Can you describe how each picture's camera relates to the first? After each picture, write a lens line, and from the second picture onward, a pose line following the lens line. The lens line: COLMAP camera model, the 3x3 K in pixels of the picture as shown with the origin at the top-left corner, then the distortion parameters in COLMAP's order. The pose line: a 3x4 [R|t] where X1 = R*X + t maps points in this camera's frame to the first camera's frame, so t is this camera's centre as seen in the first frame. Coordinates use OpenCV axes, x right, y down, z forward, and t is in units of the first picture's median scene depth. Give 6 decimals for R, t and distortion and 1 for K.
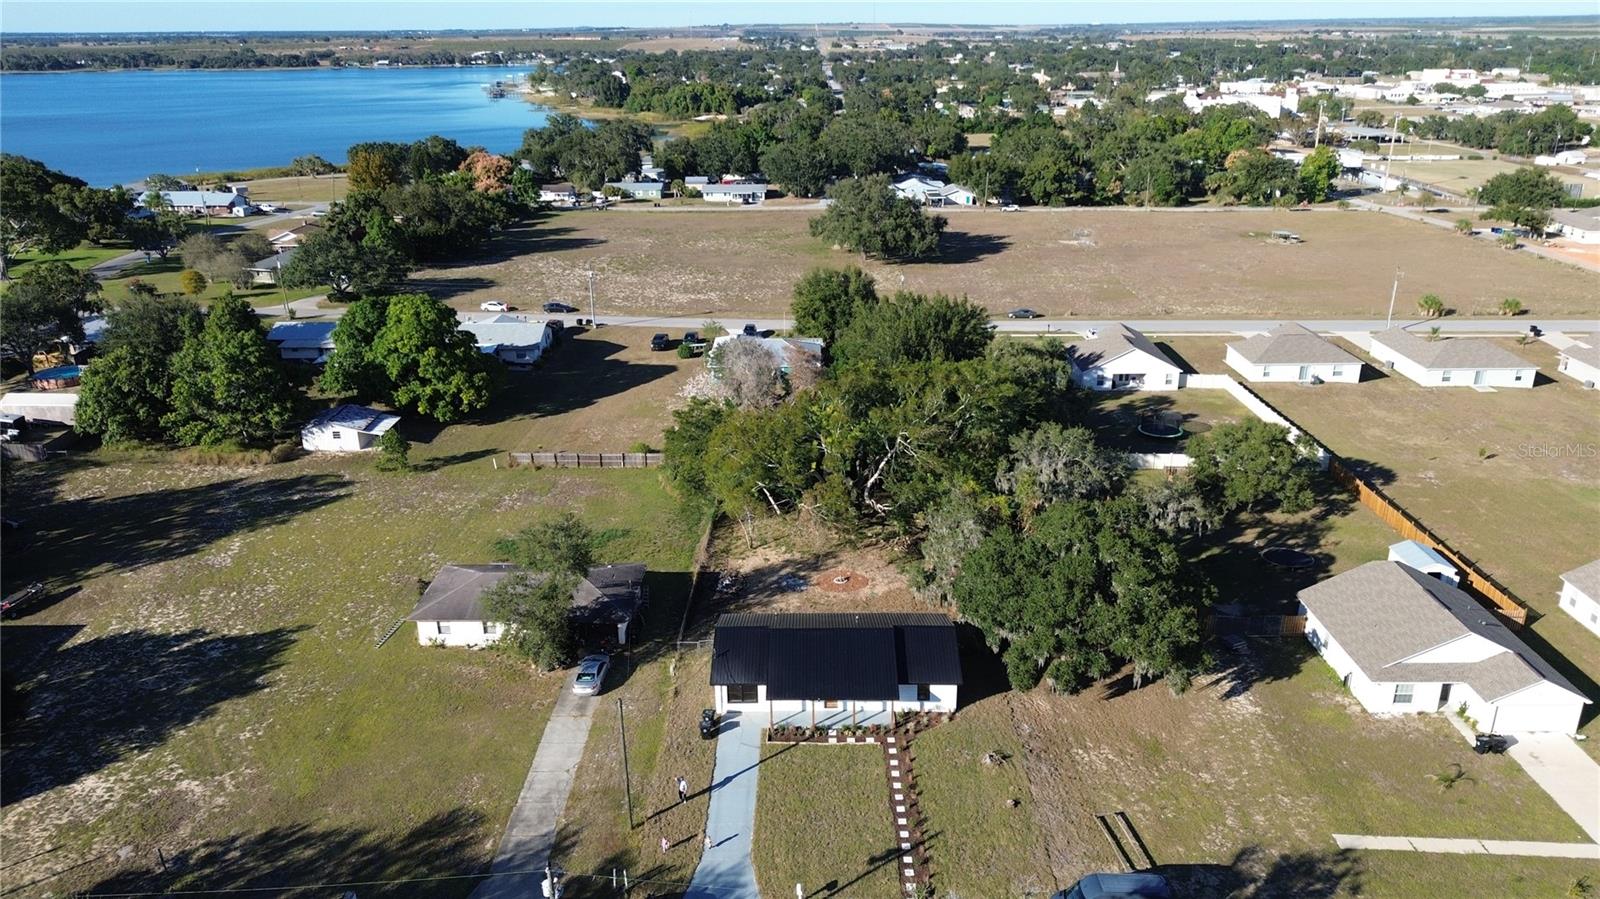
lens RADIAL K [[1113.6, 0, 800.0], [0, 1113.6, 449.5], [0, 0, 1]] dist [0.089663, -0.092544]
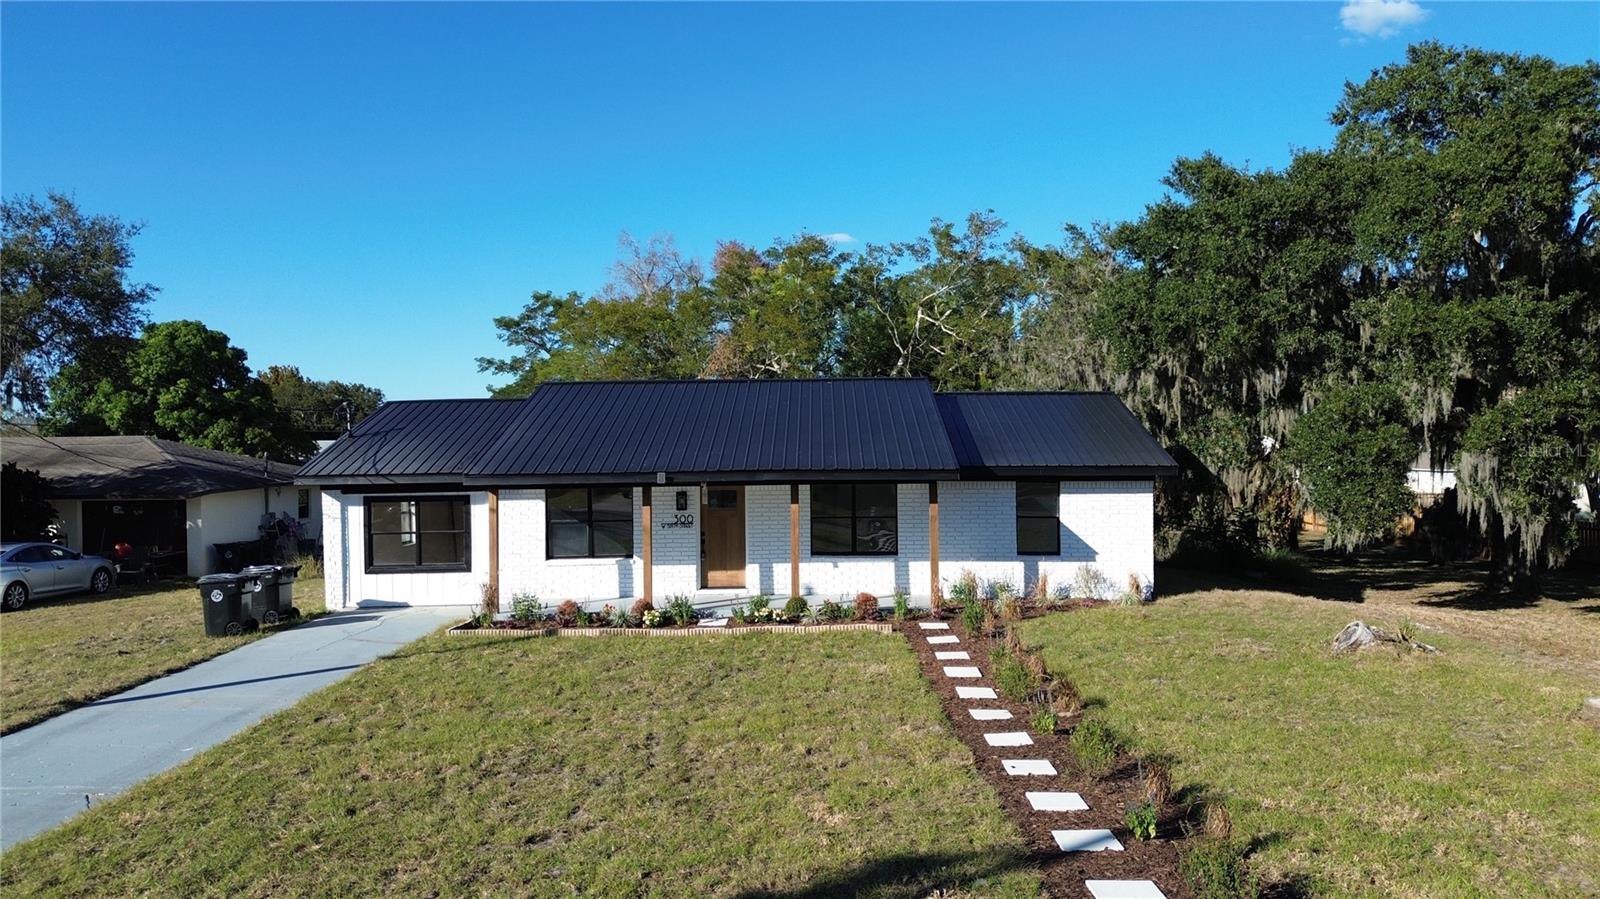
lens RADIAL K [[1131.8, 0, 799.4], [0, 1131.8, 452.3], [0, 0, 1]] dist [0.059898, -0.047996]
pose [[0.999979, 0.000494, -0.006501, 0.052434], [-0.002649, 0.941909, -0.335858, 0.311499], [0.005957, 0.335868, 0.941890, 0.746222]]
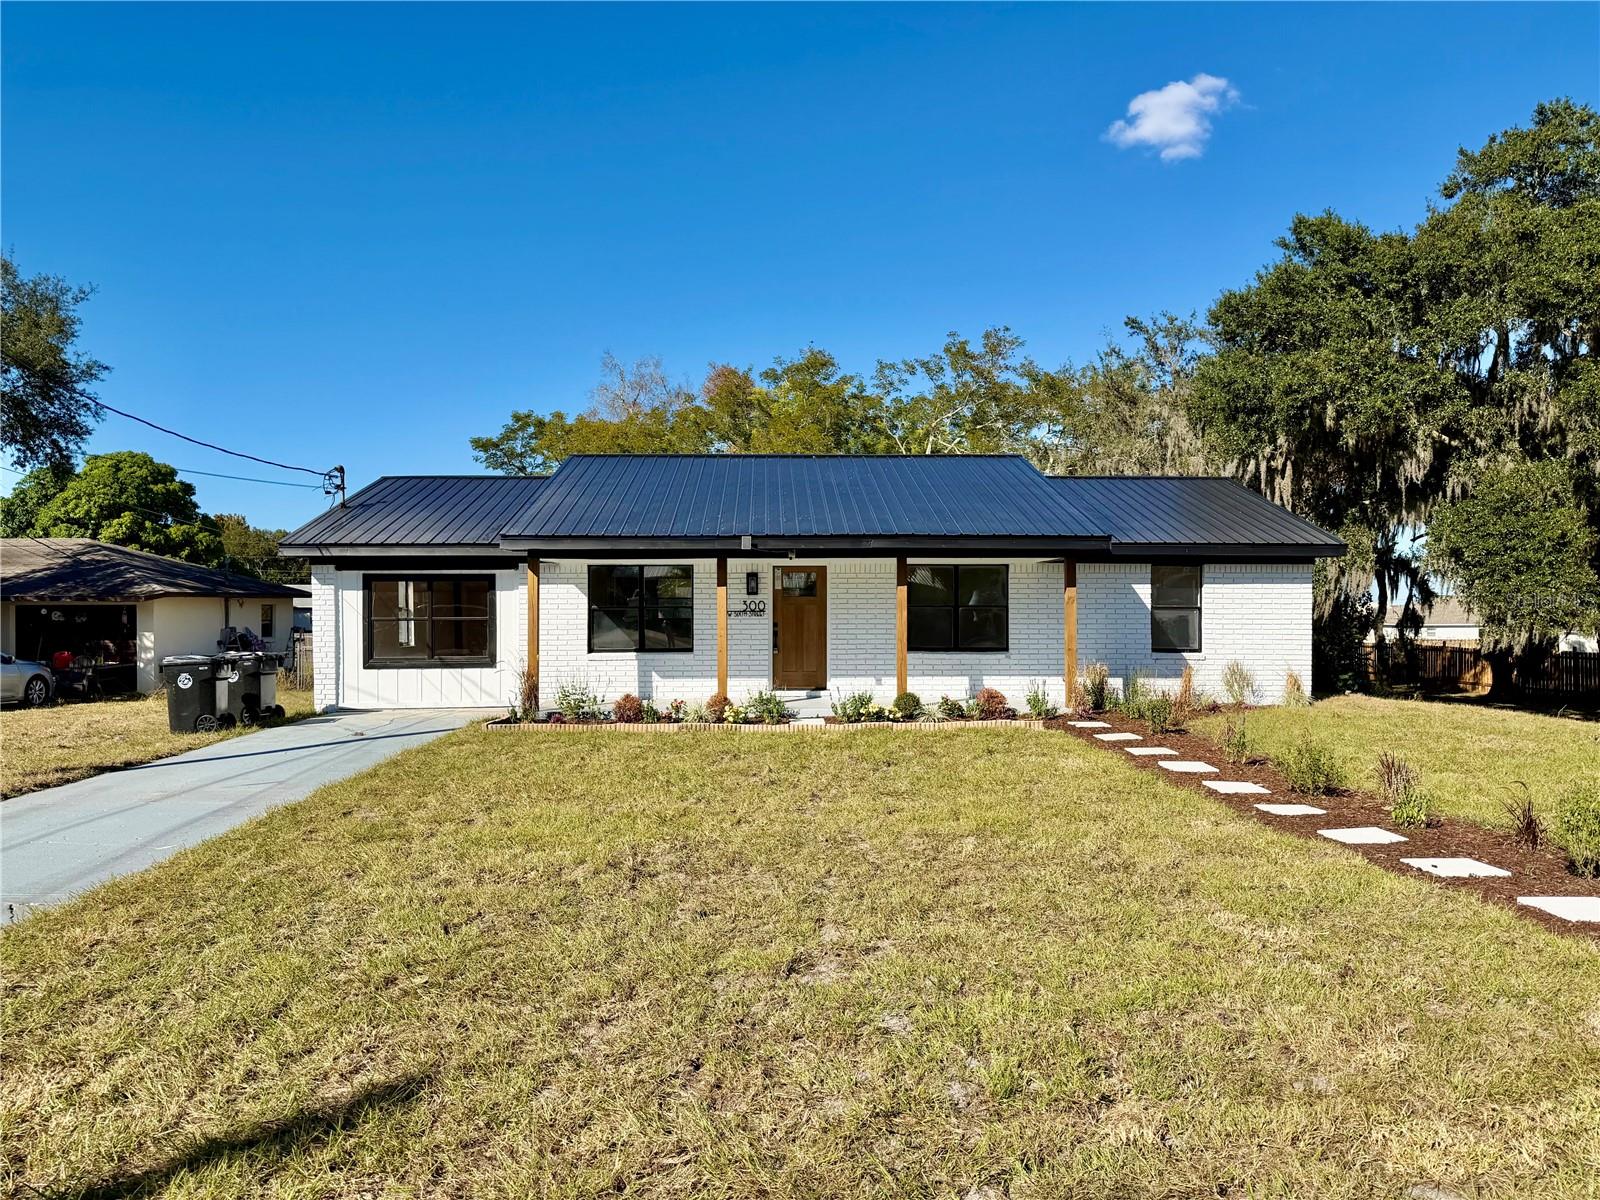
lens RADIAL K [[1114.6, 0, 797.0], [0, 1114.6, 609.2], [0, 0, 1]] dist [0.069883, -0.088473]
pose [[0.999185, 0.010719, 0.038919, 0.018869], [0.003244, 0.939663, -0.342086, 0.312541], [-0.040237, 0.341933, 0.938862, 0.804839]]
